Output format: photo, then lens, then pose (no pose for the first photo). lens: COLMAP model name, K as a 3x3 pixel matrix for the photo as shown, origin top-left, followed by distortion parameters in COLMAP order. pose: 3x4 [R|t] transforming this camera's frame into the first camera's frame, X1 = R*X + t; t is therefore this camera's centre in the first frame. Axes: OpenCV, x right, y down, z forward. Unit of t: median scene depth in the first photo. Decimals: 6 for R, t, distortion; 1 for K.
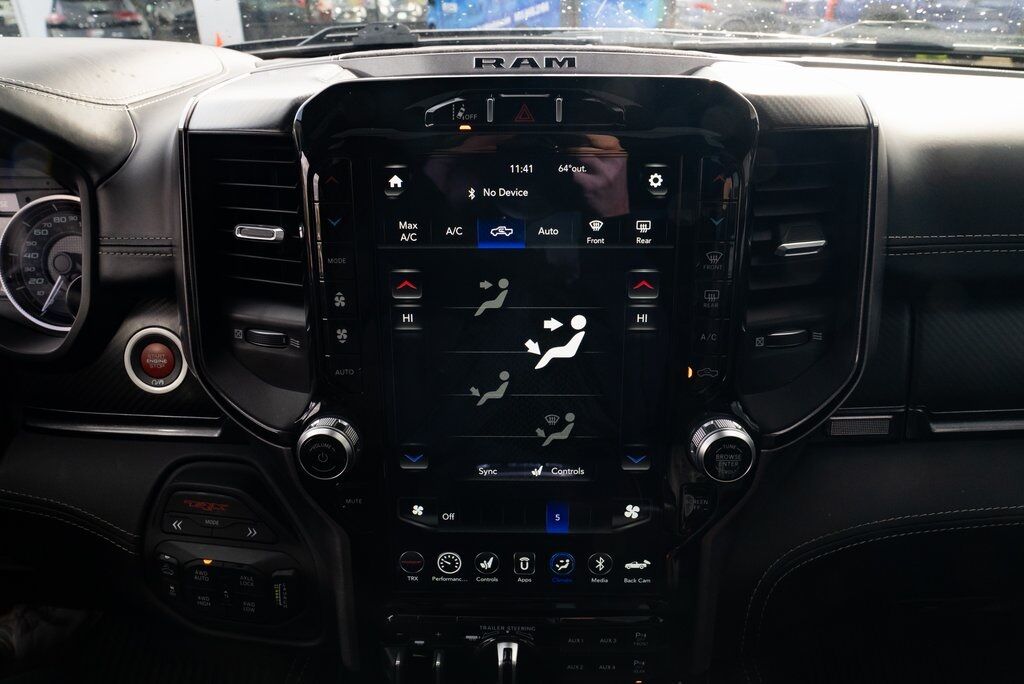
lens RADIAL K [[694.1, 0, 512.0], [0, 694.1, 342.0], [0, 0, 1]] dist [-0.036129, 0.026115]
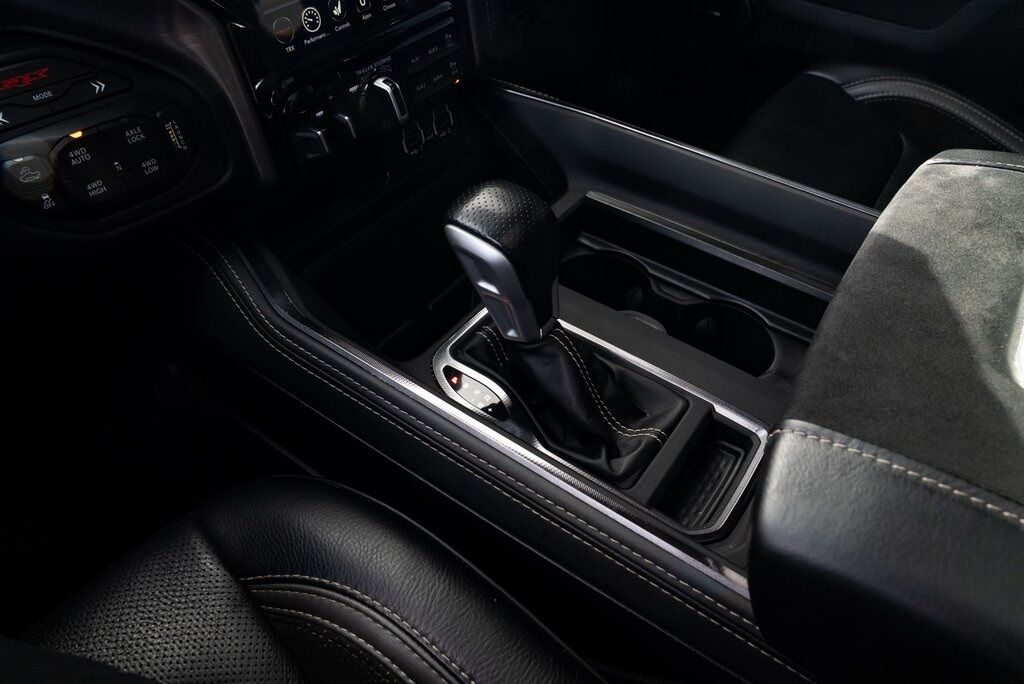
lens RADIAL K [[701.2, 0, 512.0], [0, 701.2, 342.0], [0, 0, 1]] dist [-0.008446, 0.000559]
pose [[0.562705, -0.576235, 0.592719, -0.822154], [0.354516, 0.815940, 0.456684, 0.337393], [-0.746781, -0.046850, 0.663418, 0.040890]]
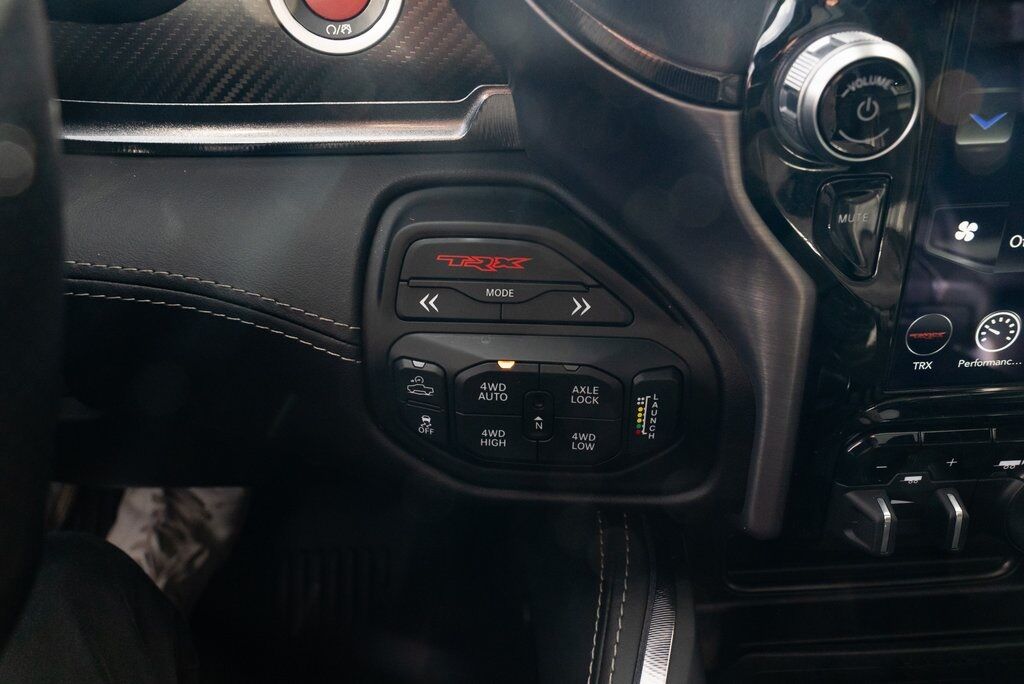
lens RADIAL K [[892.3, 0, 512.0], [0, 892.3, 342.0], [0, 0, 1]] dist [-0.004322, 0.003619]
pose [[0.995832, -0.056958, 0.071242, -0.505402], [0.039828, 0.974201, 0.222140, 0.157529], [-0.082056, -0.218377, 0.972409, 0.356488]]
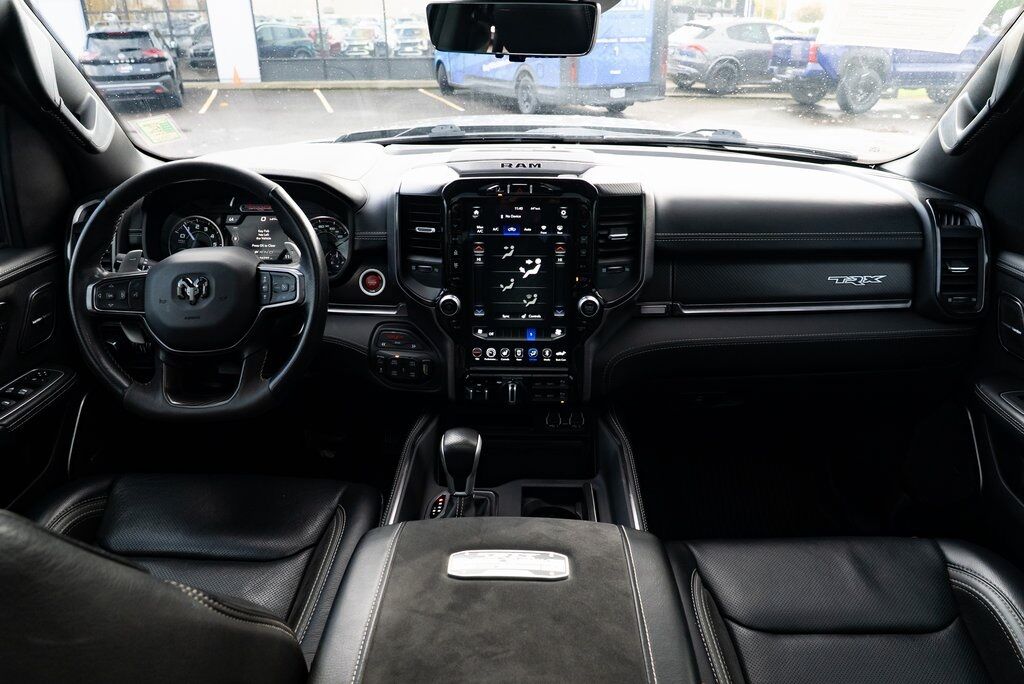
lens RADIAL K [[694.1, 0, 512.0], [0, 694.1, 342.0], [0, 0, 1]] dist [-0.036129, 0.026115]
pose [[0.999972, 0.007113, -0.002104, -0.003815], [-0.007189, 0.999241, -0.038290, 0.376271], [0.001830, 0.038304, 0.999264, -1.680619]]
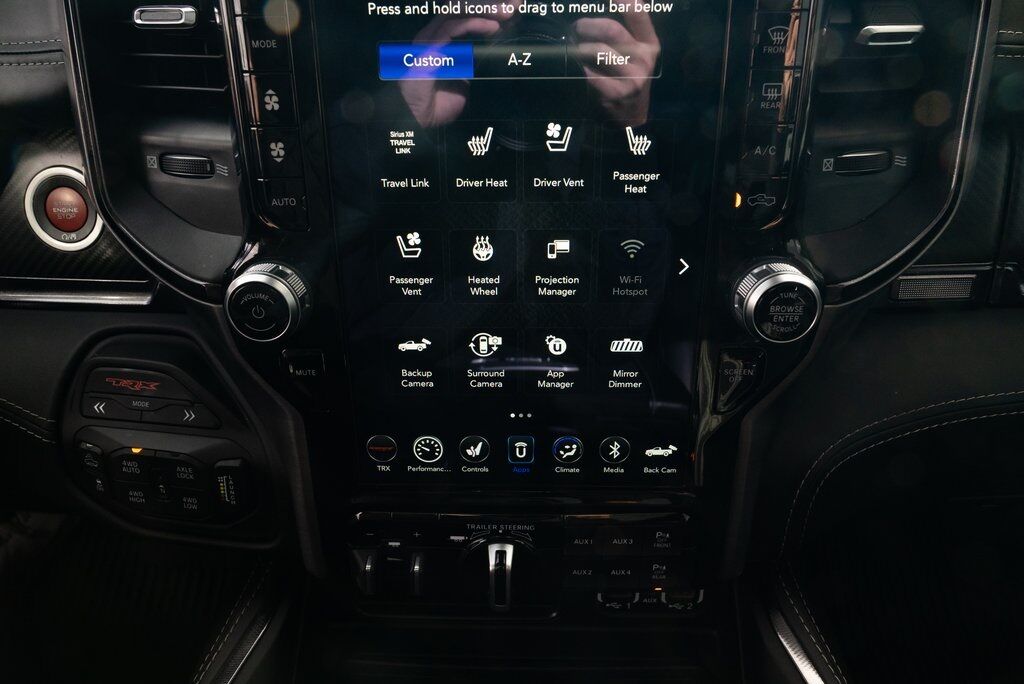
lens RADIAL K [[694.1, 0, 512.0], [0, 694.1, 342.0], [0, 0, 1]] dist [-0.036129, 0.026115]
pose [[0.999993, -0.002582, -0.002773, 0.009883], [0.002898, 0.992707, 0.120520, 0.096336], [0.002442, -0.120527, 0.992707, 0.207901]]
